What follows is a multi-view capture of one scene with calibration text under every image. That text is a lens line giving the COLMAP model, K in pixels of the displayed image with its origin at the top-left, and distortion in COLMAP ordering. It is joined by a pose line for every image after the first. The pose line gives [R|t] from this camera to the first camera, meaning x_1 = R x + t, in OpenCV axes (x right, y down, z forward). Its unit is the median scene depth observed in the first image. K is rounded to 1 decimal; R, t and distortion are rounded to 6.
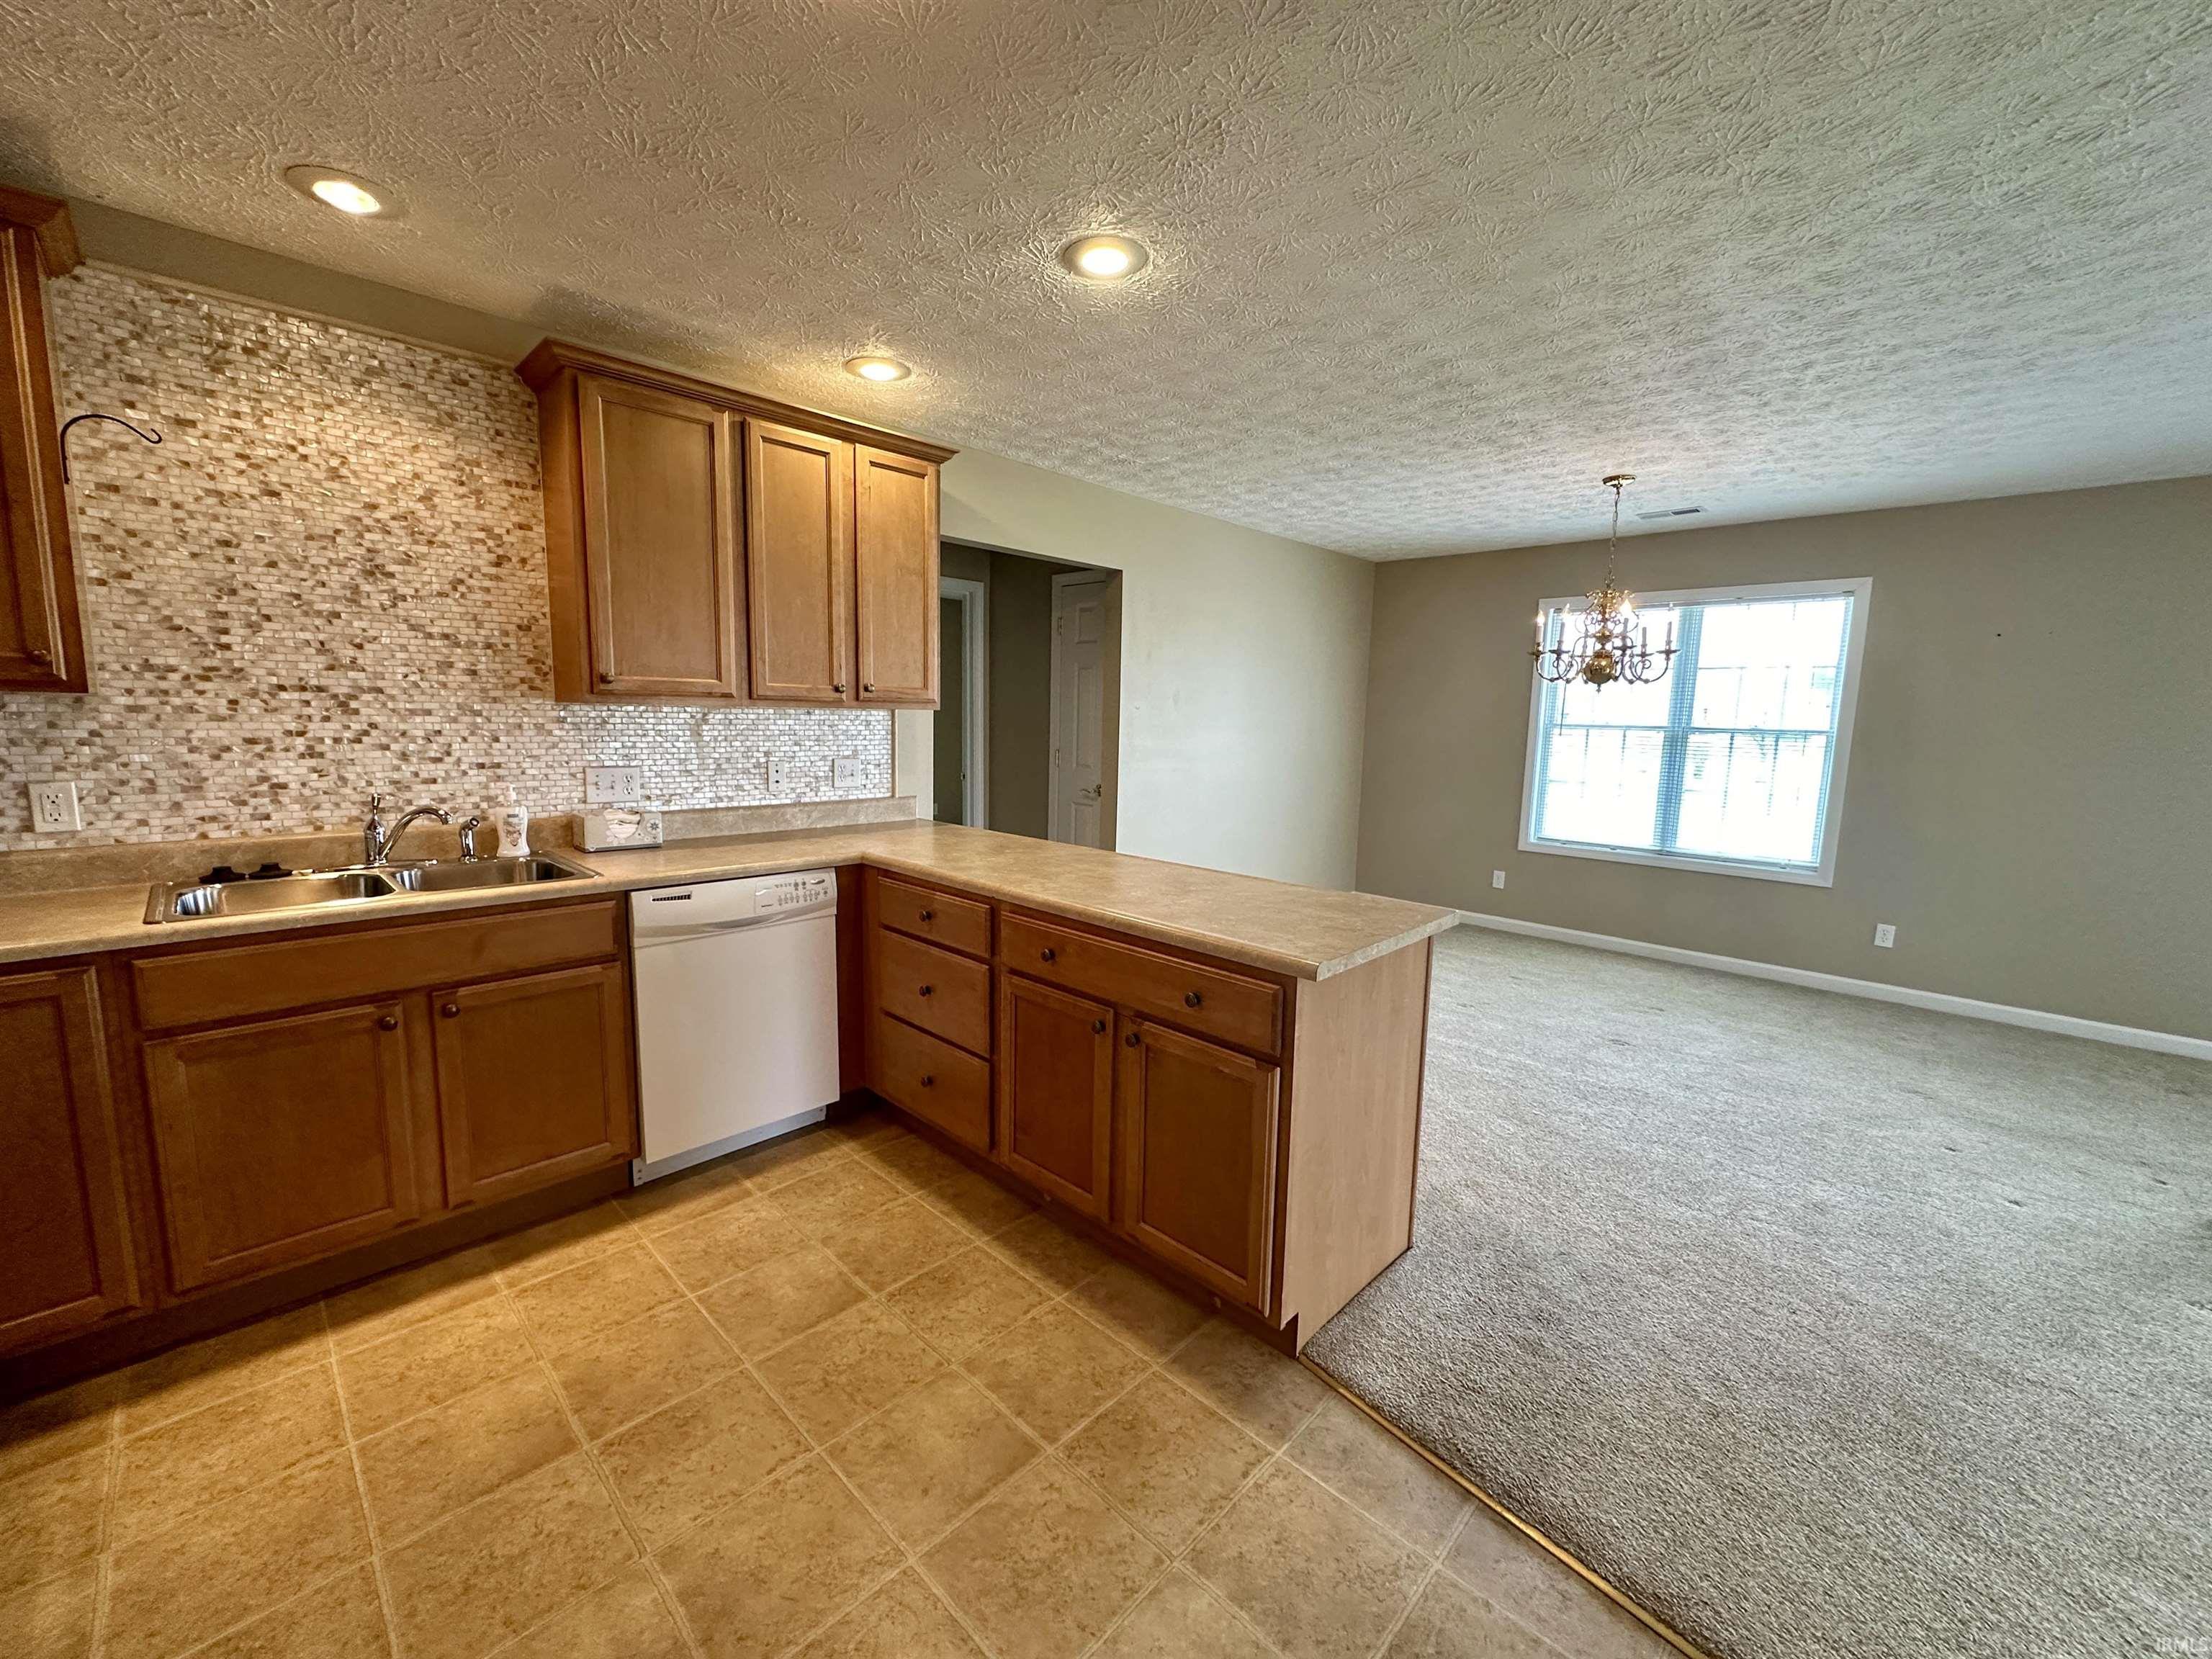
lens RADIAL K [[880.4, 0, 1103.3], [0, 880.4, 825.5], [0, 0, 1]] dist [-0.007319, -0.000397]
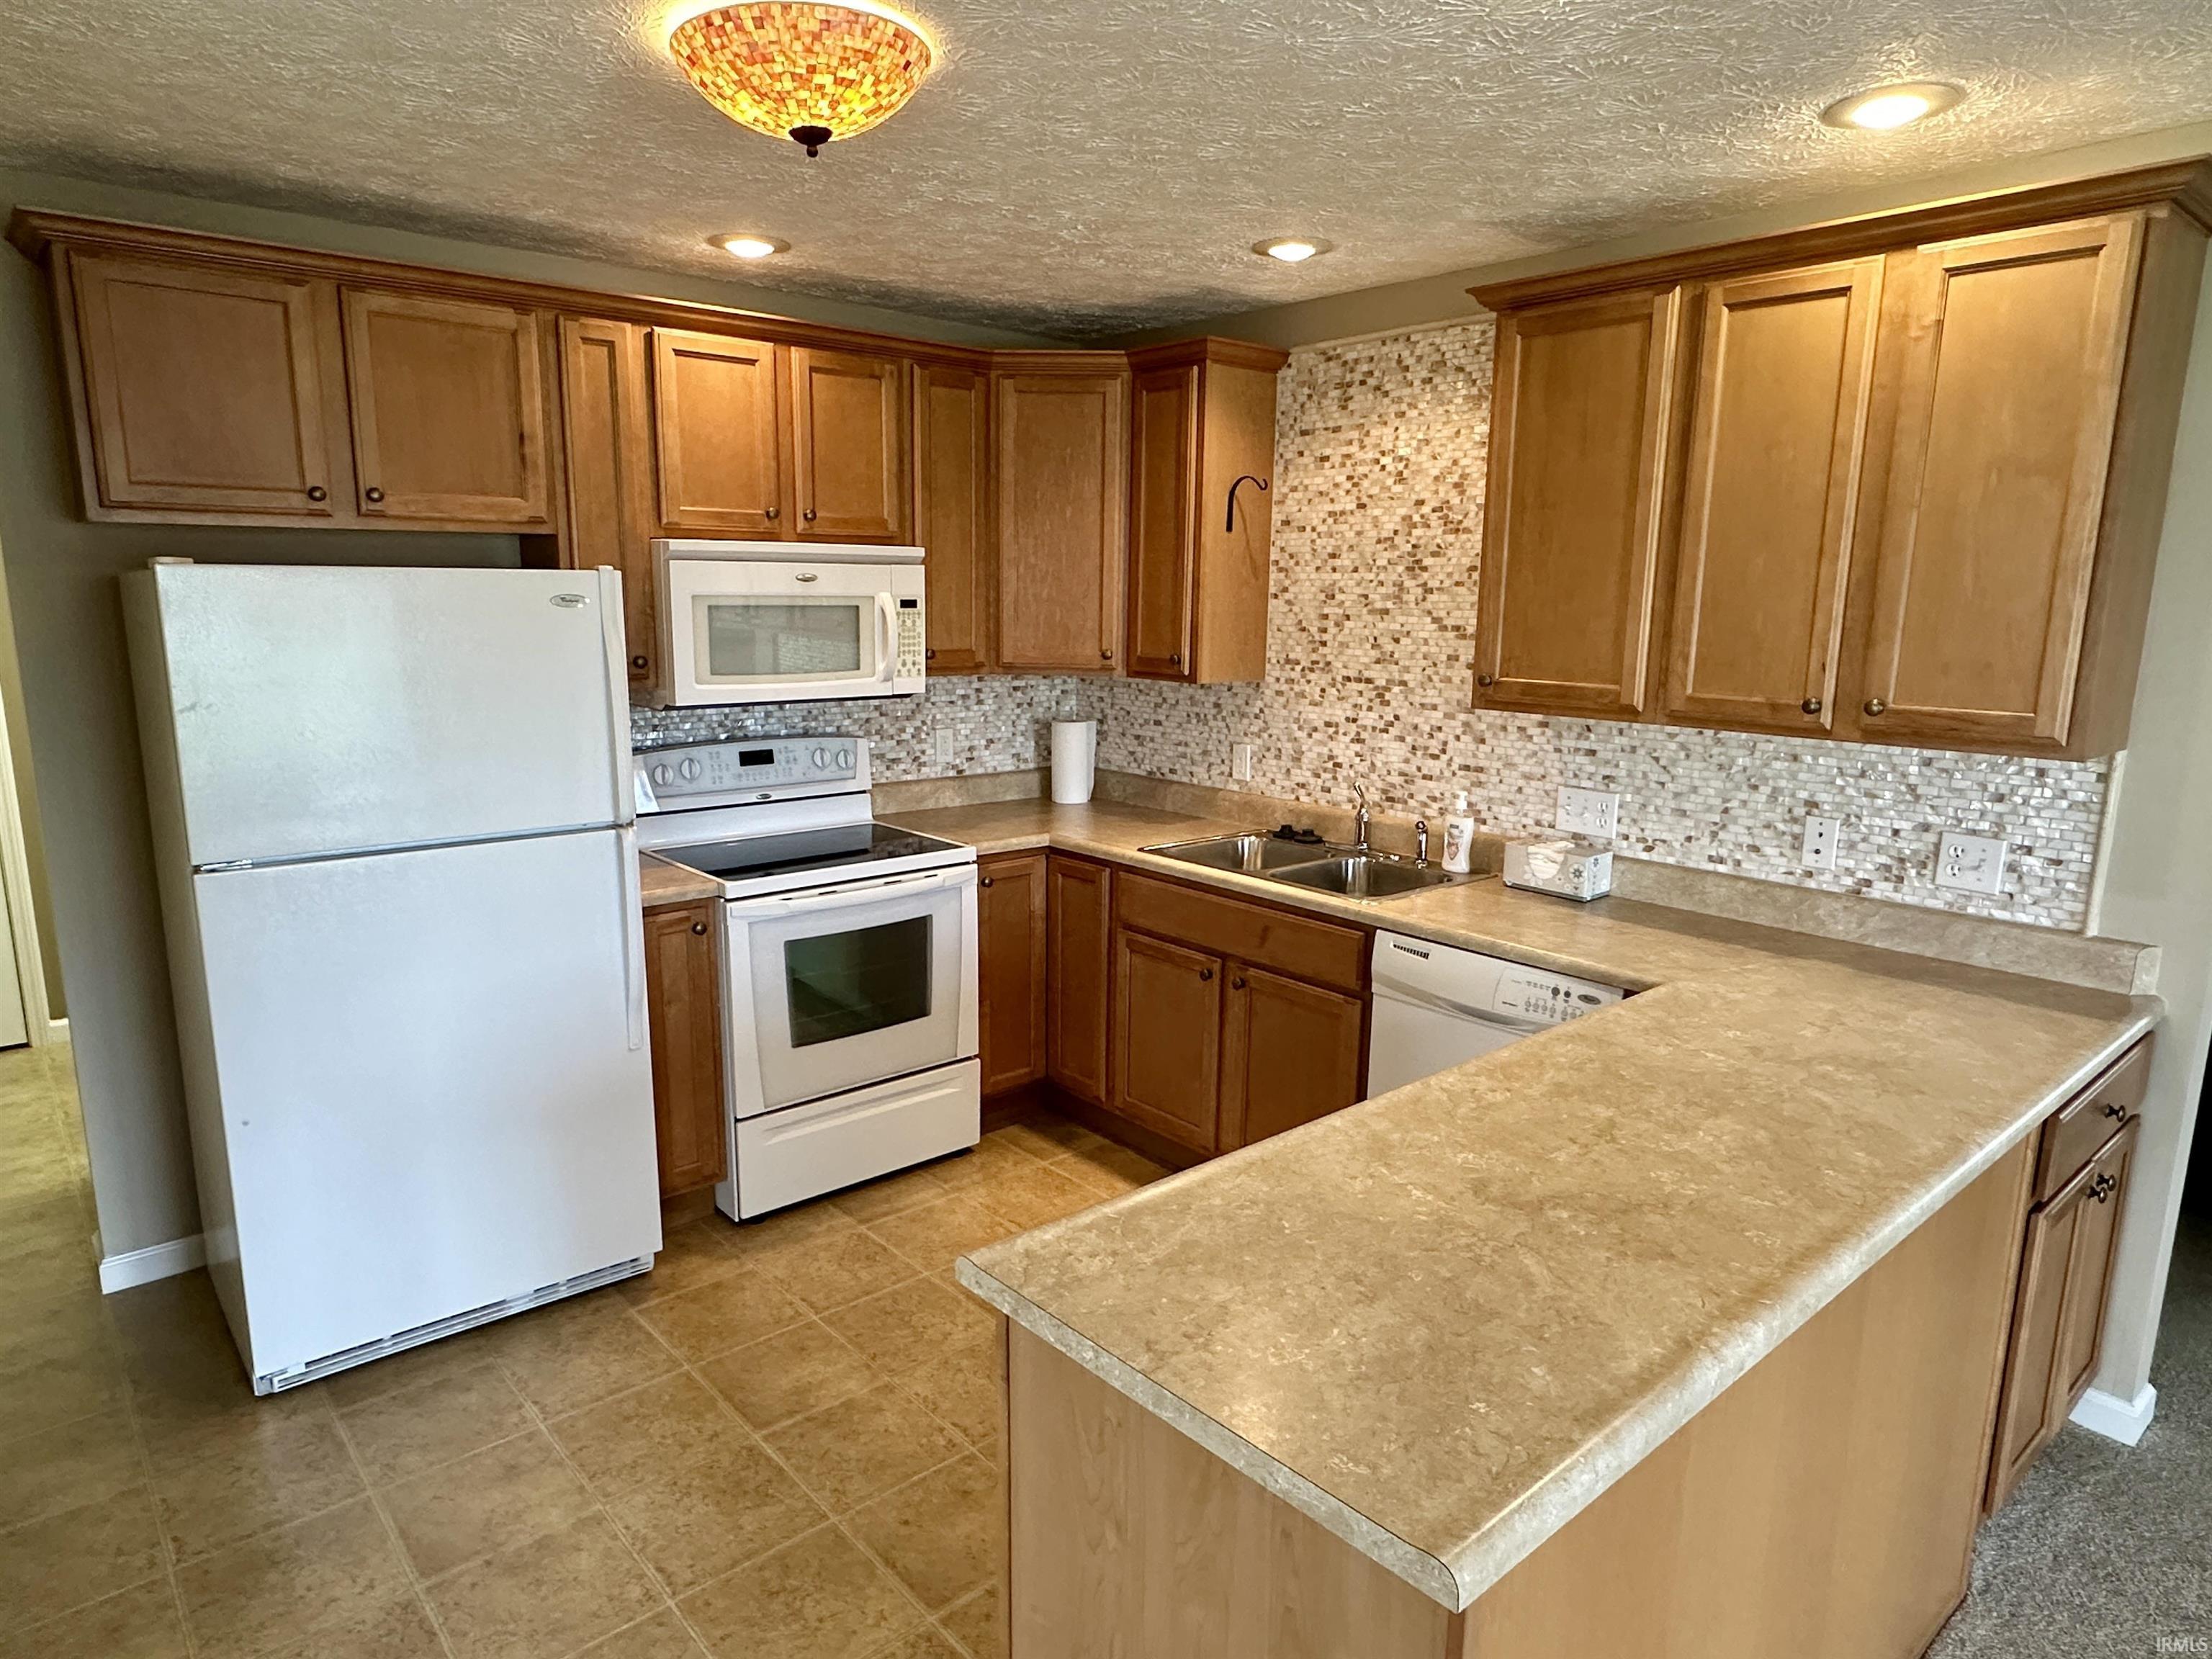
lens RADIAL K [[1327.0, 0, 1100.0], [0, 1327.0, 832.5], [0, 0, 1]] dist [-0.002965, 0.000135]
pose [[-0.089686, 0.157906, -0.983373, 0.759323], [-0.140914, 0.975408, 0.169478, -0.200045], [0.985951, 0.153771, -0.065229, 0.791999]]
